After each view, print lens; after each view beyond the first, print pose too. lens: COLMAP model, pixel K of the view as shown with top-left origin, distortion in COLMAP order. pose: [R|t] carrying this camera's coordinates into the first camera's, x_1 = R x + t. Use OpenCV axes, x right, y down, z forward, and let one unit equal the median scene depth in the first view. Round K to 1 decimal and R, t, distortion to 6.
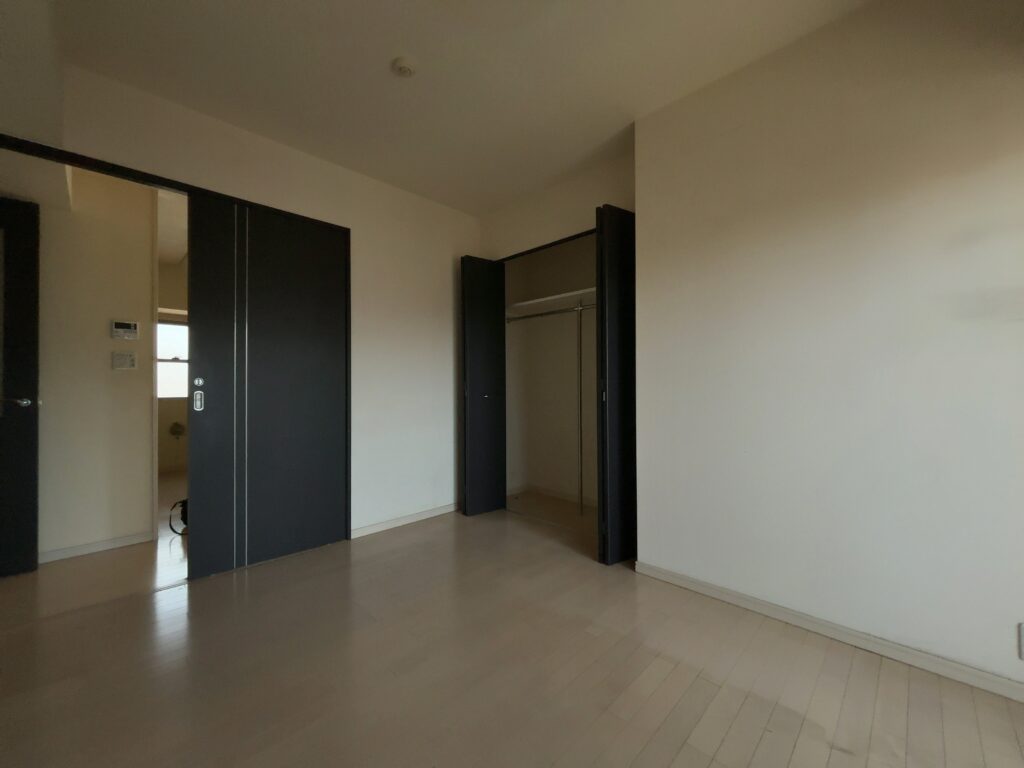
lens RADIAL K [[406.9, 0, 511.4], [0, 406.9, 385.4], [0, 0, 1]] dist [-0.003215, 0.001192]
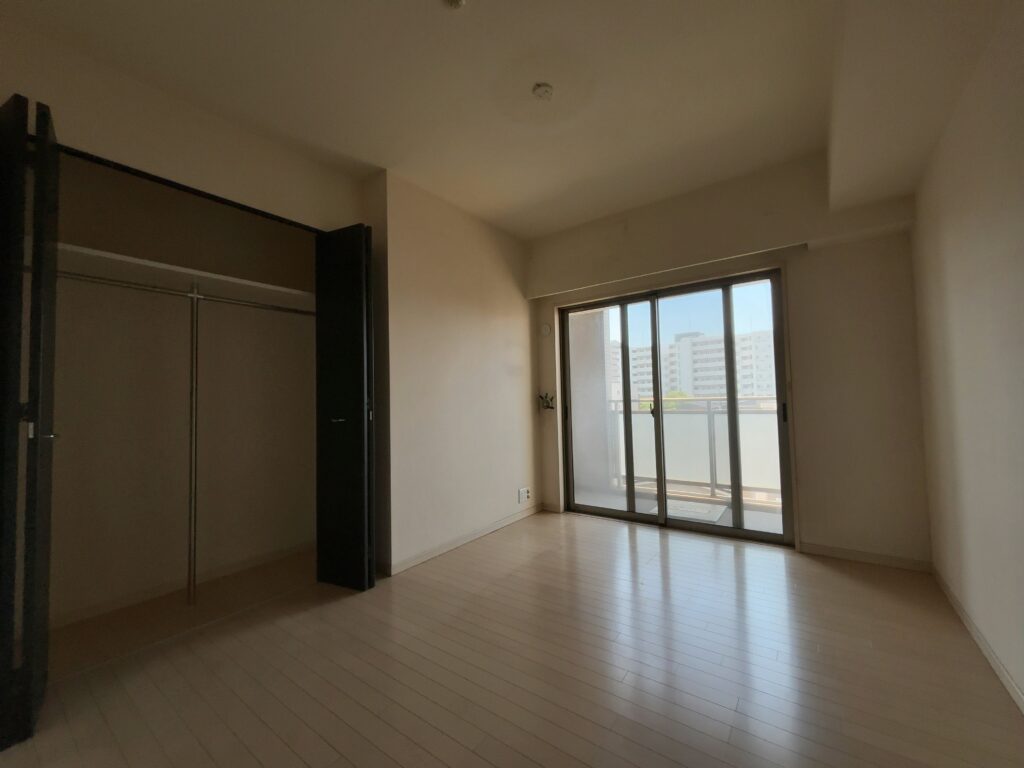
lens RADIAL K [[406.9, 0, 519.8], [0, 406.9, 386.4], [0, 0, 1]] dist [-0.003215, 0.001192]
pose [[-0.153035, 0.048286, 0.987040, -0.707403], [0.024221, 0.998689, -0.045101, 0.008711], [-0.987924, 0.017005, -0.154003, 0.688769]]
